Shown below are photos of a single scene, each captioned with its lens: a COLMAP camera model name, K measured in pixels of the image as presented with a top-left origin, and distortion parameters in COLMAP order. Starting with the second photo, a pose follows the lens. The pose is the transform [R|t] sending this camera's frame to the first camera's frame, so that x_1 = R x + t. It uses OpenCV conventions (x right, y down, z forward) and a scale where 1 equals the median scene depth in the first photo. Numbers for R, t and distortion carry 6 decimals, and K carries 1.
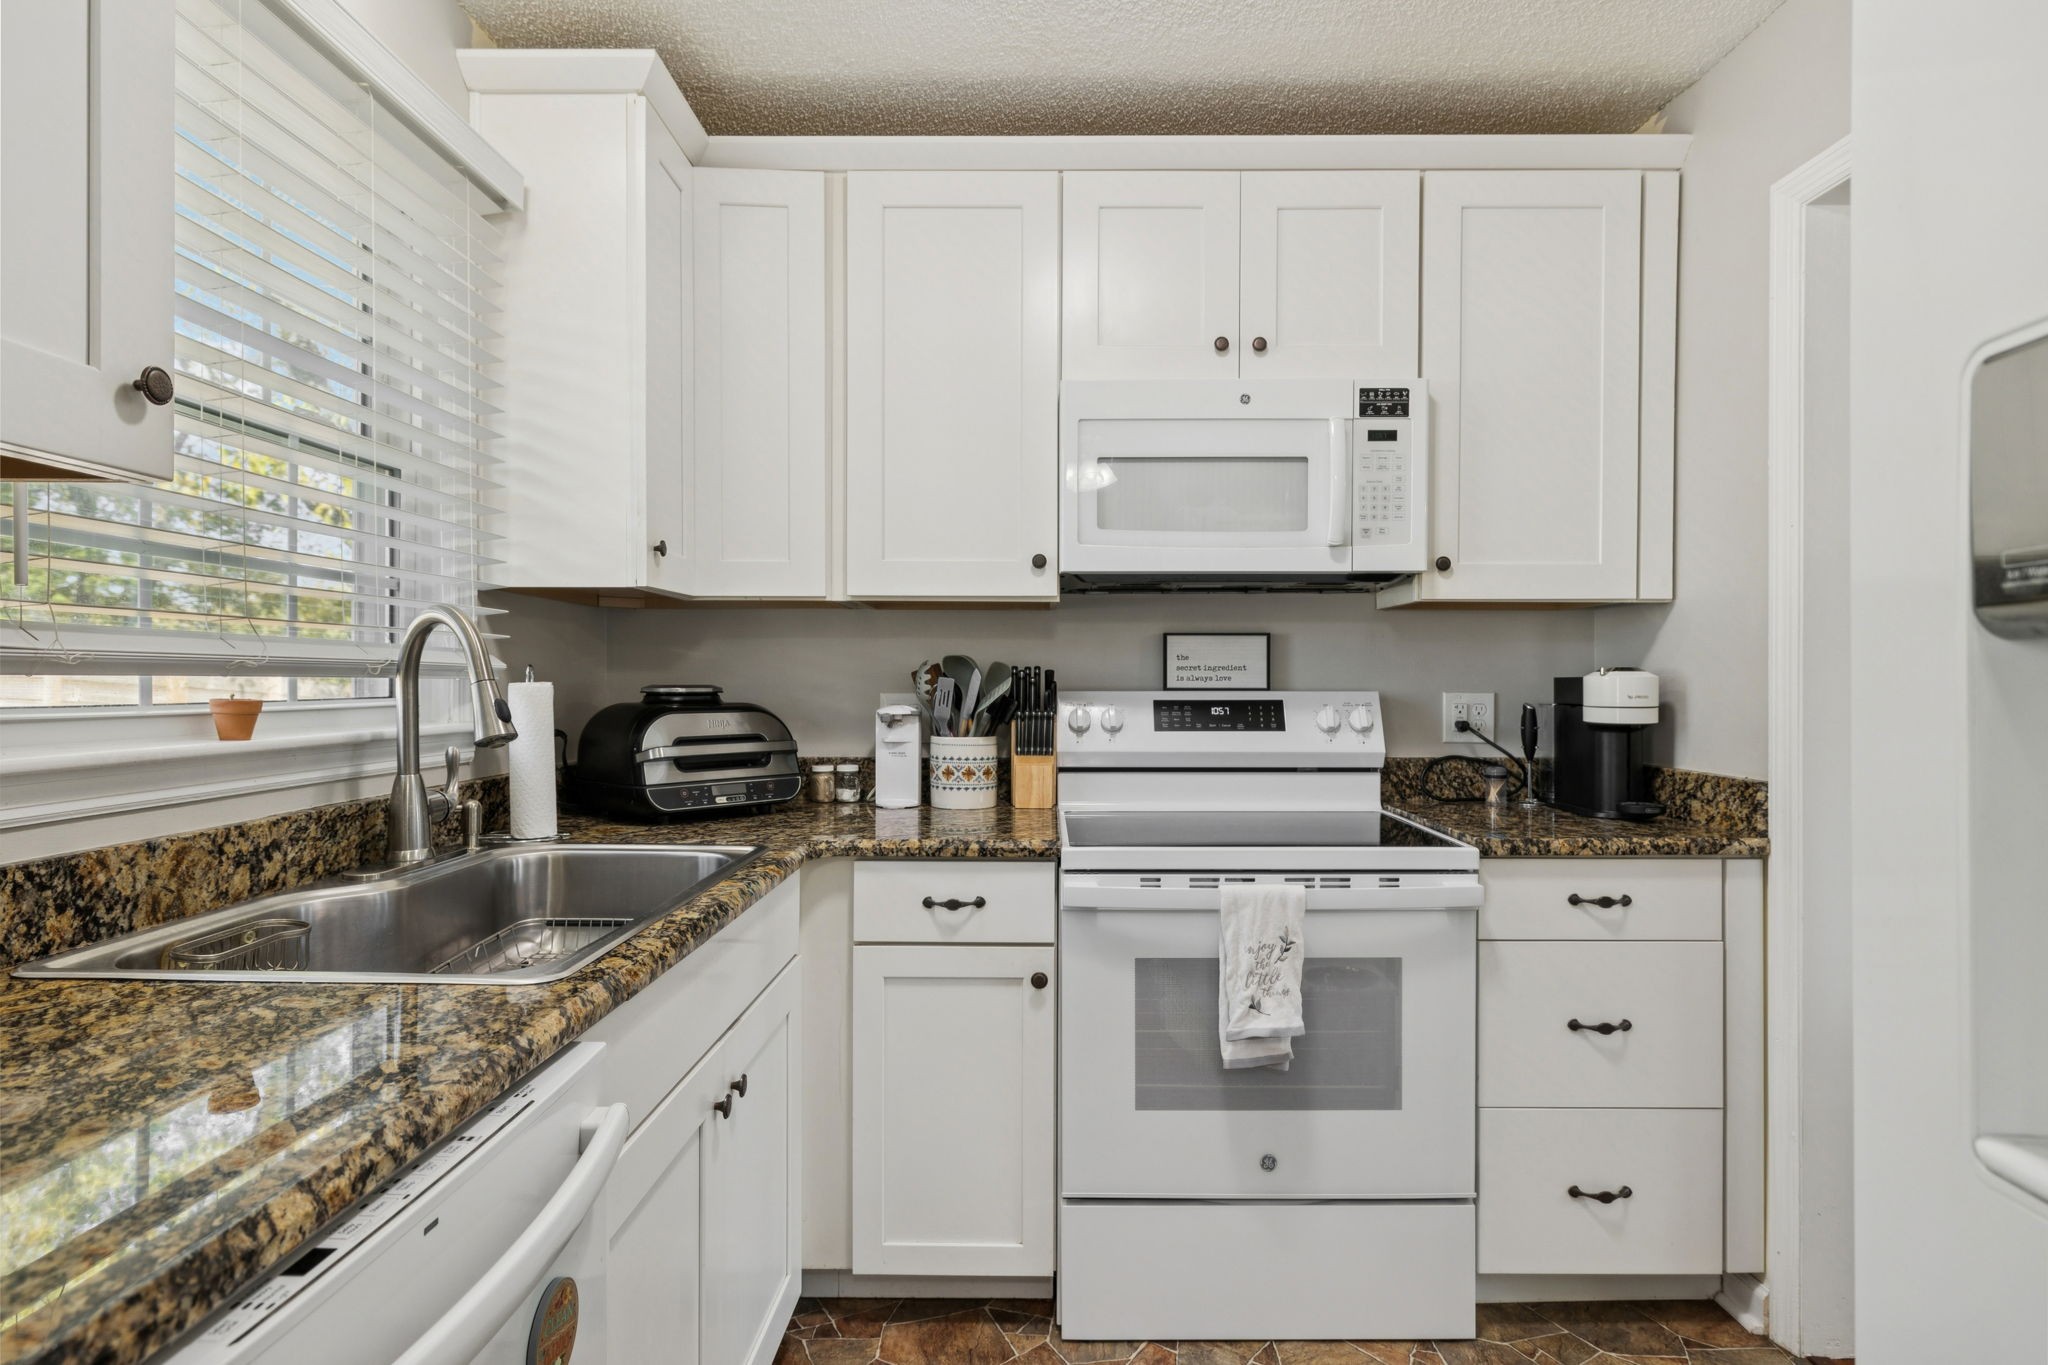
lens RADIAL K [[1051.4, 0, 1055.3], [0, 1051.4, 679.0], [0, 0, 1]] dist [-0.000699, 0.000942]
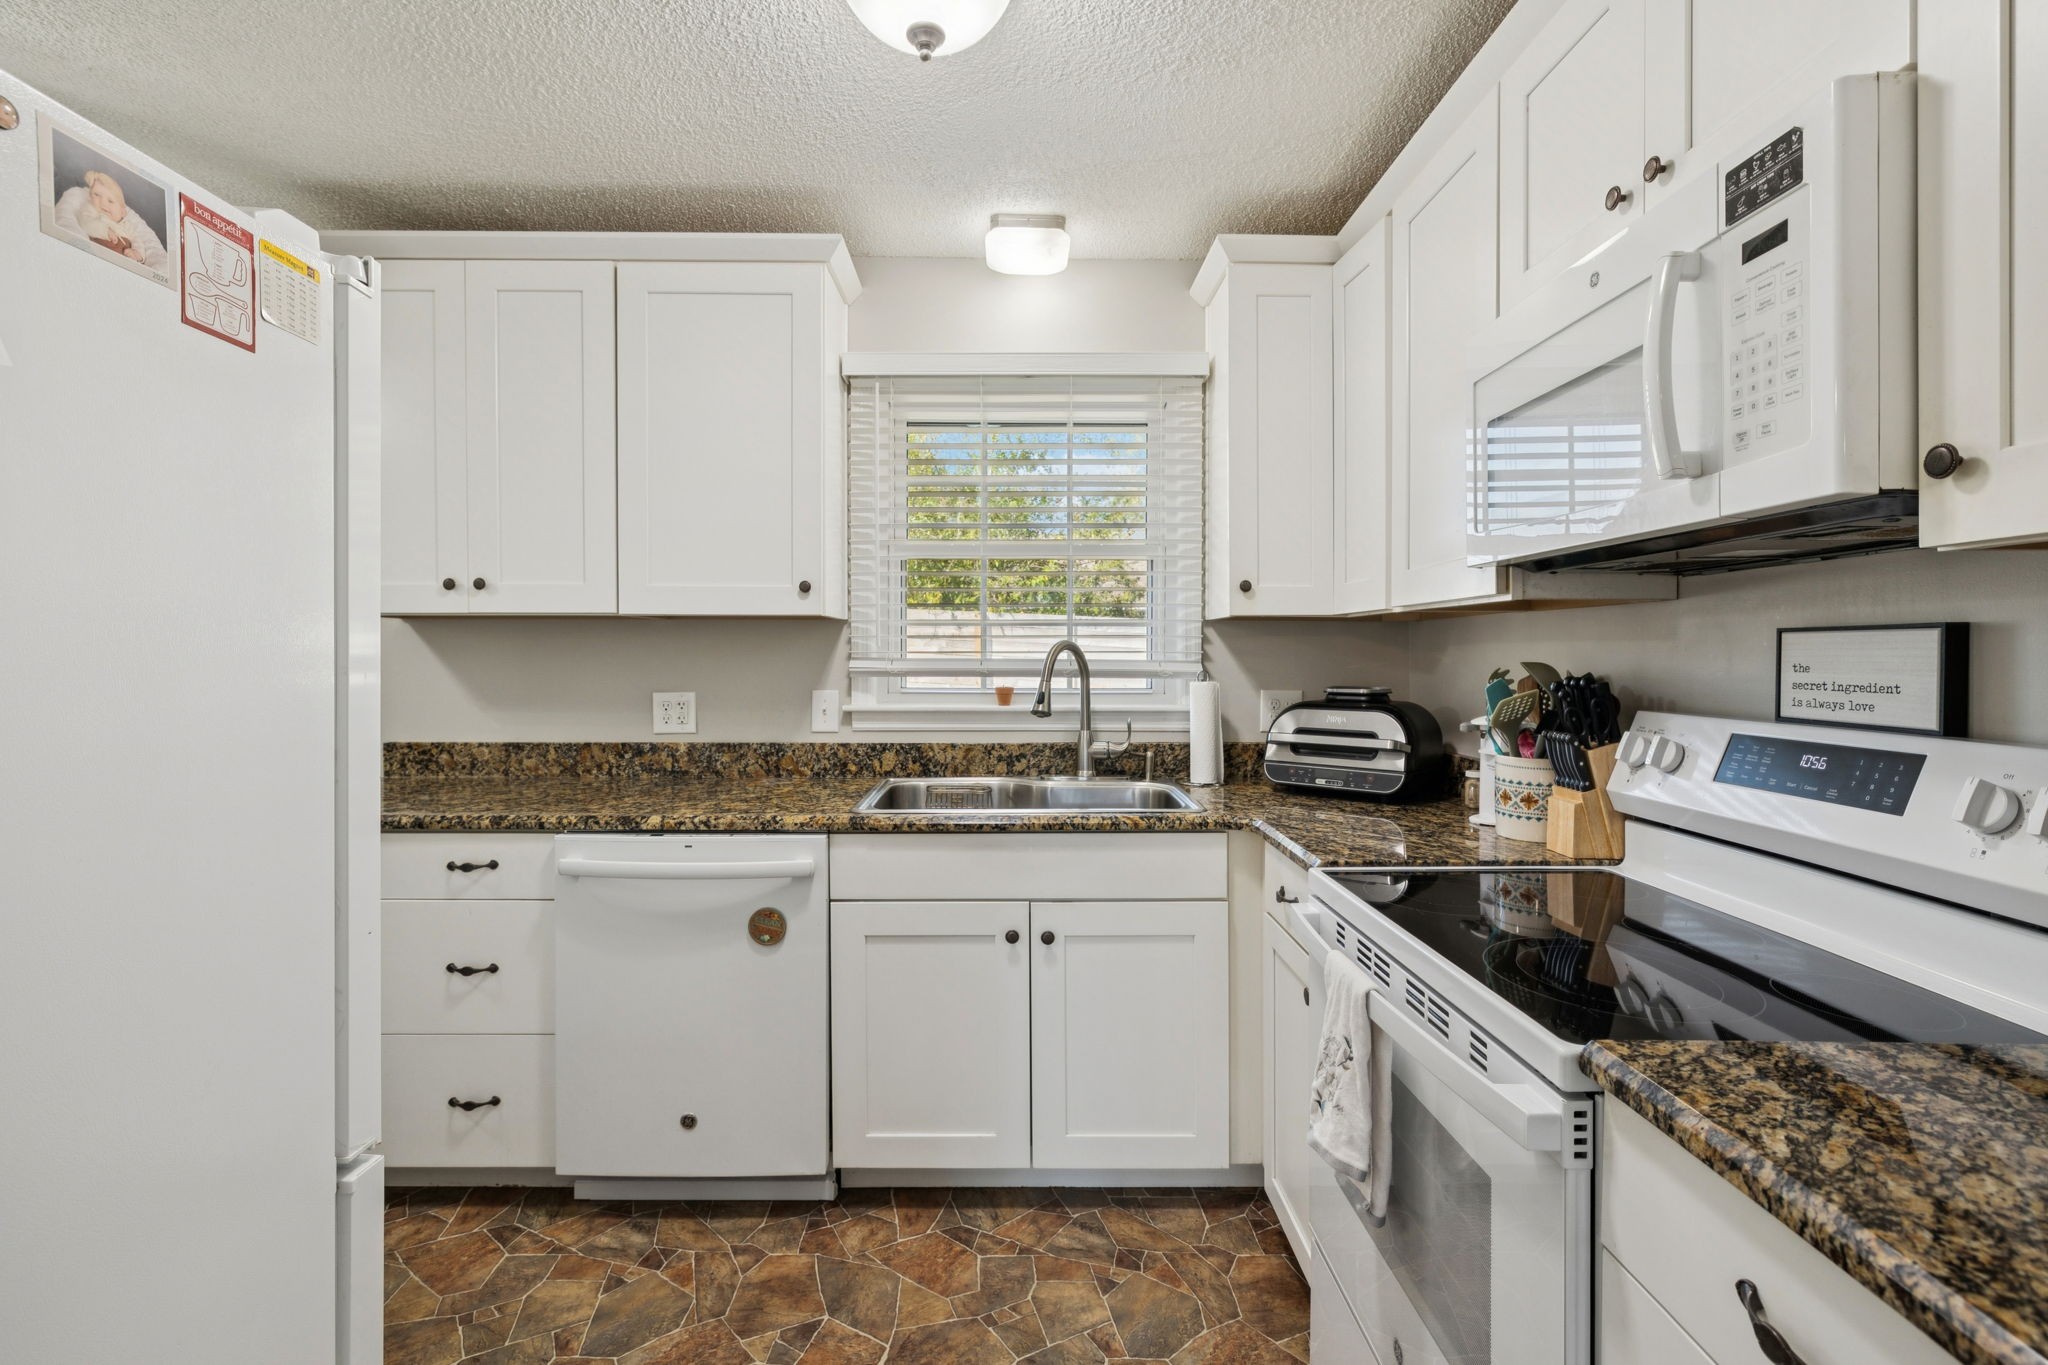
lens RADIAL K [[939.9, 0, 1037.5], [0, 939.9, 658.6], [0, 0, 1]] dist [0.000138, -0.000131]
pose [[0.014614, 0.002742, -0.999889, 0.762847], [-0.003921, 0.999989, 0.002685, -0.029941], [0.999886, 0.003881, 0.014624, 0.643284]]
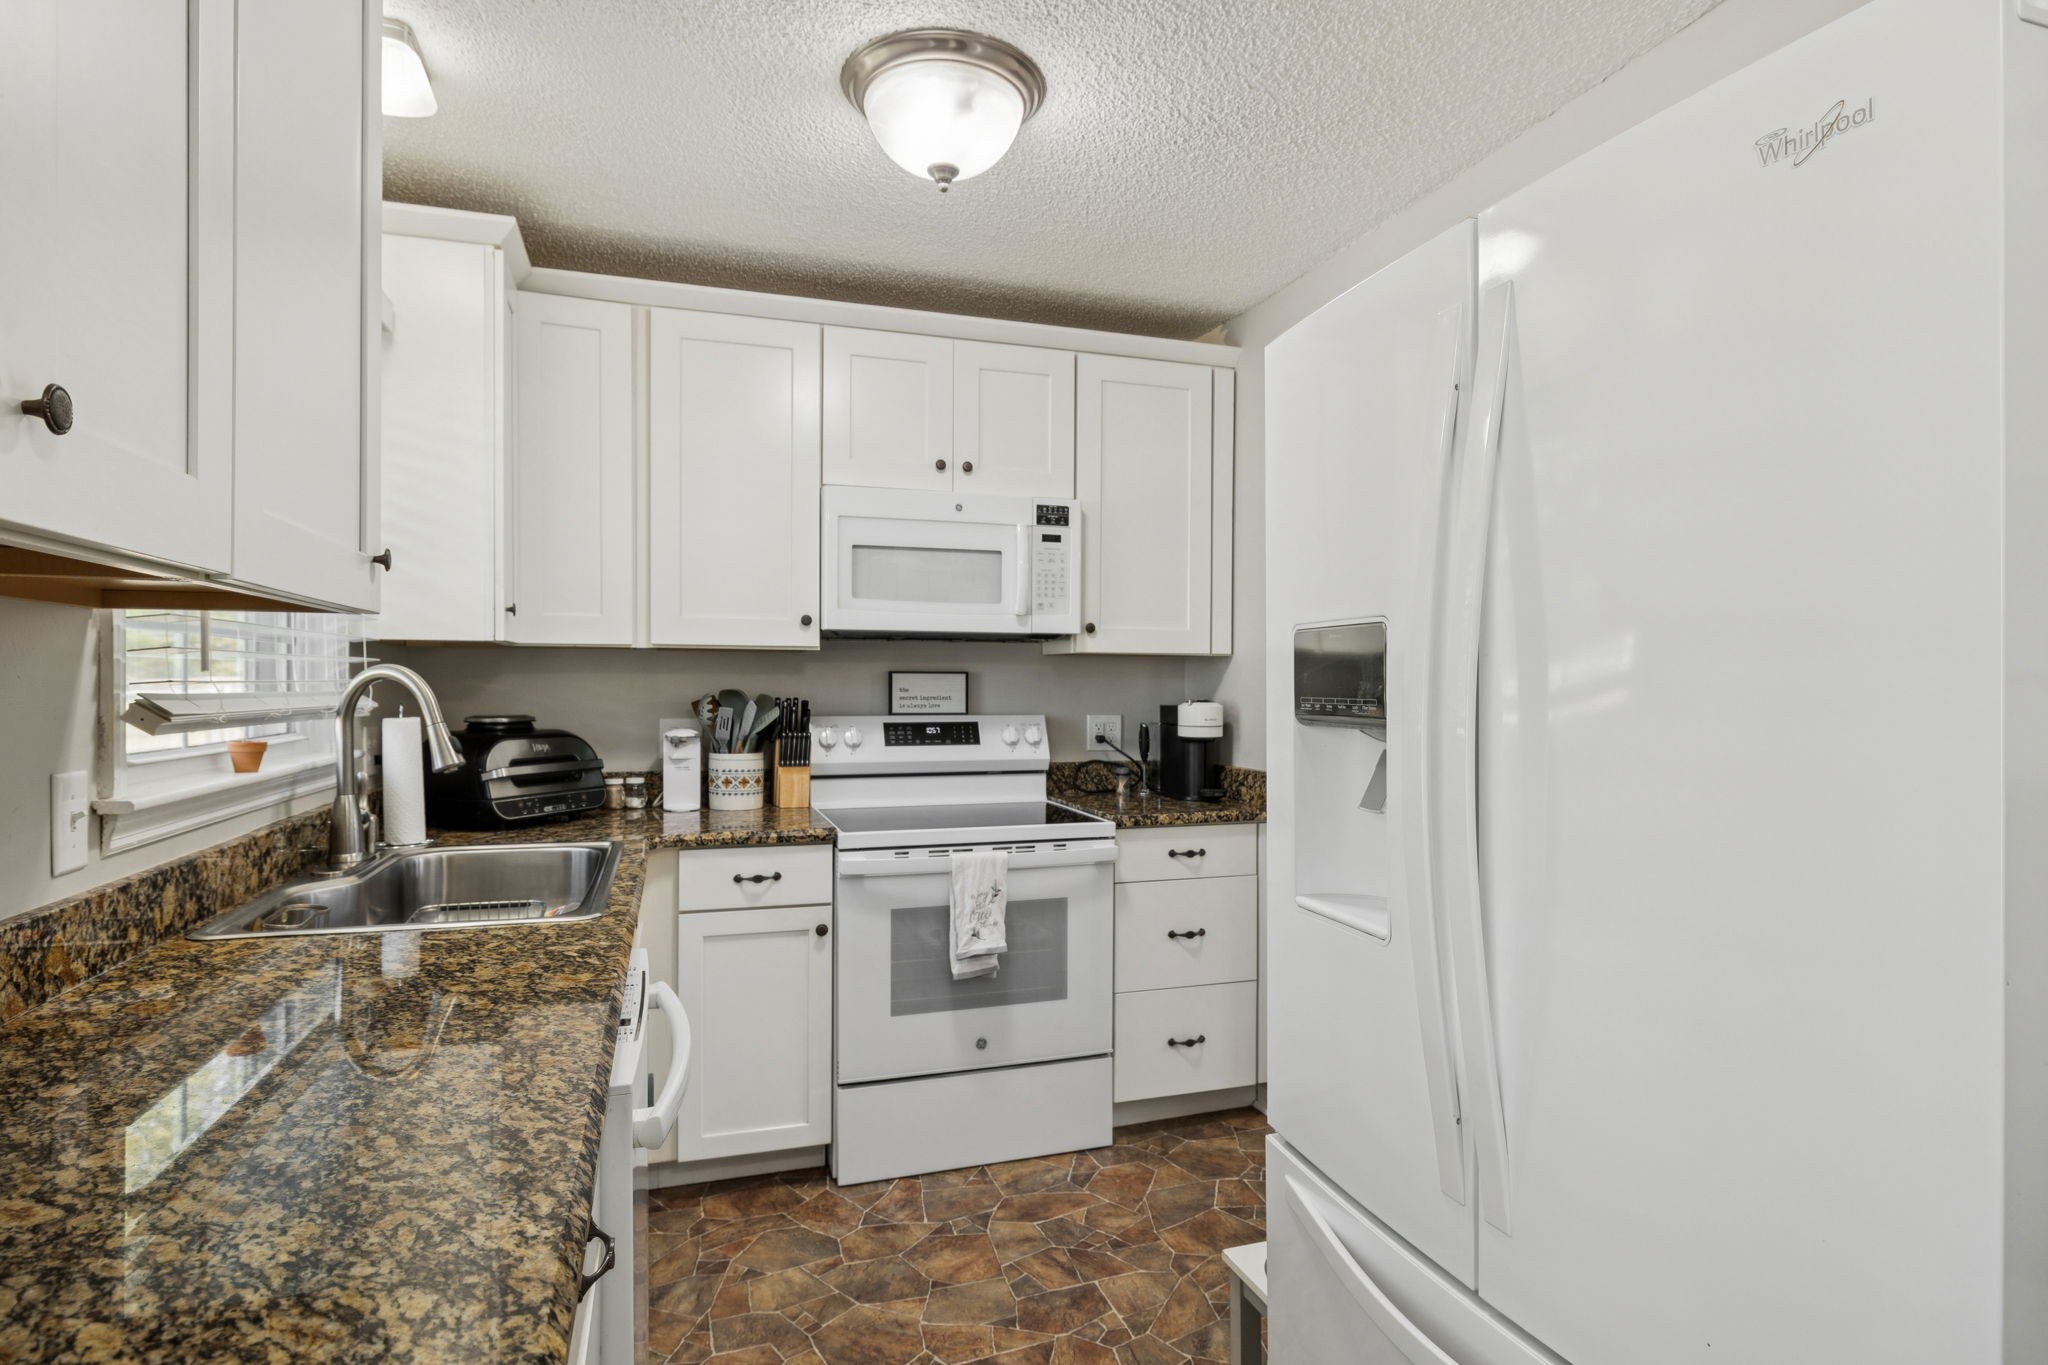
lens RADIAL K [[1032.5, 0, 1024.0], [0, 1032.5, 682.5], [0, 0, 1]] dist [0.003286, 0.000414]
pose [[0.950906, 0.002737, 0.309467, -0.159703], [-0.002616, 0.999996, -0.000804, -0.034073], [-0.309468, -0.000045, 0.950910, -0.326818]]
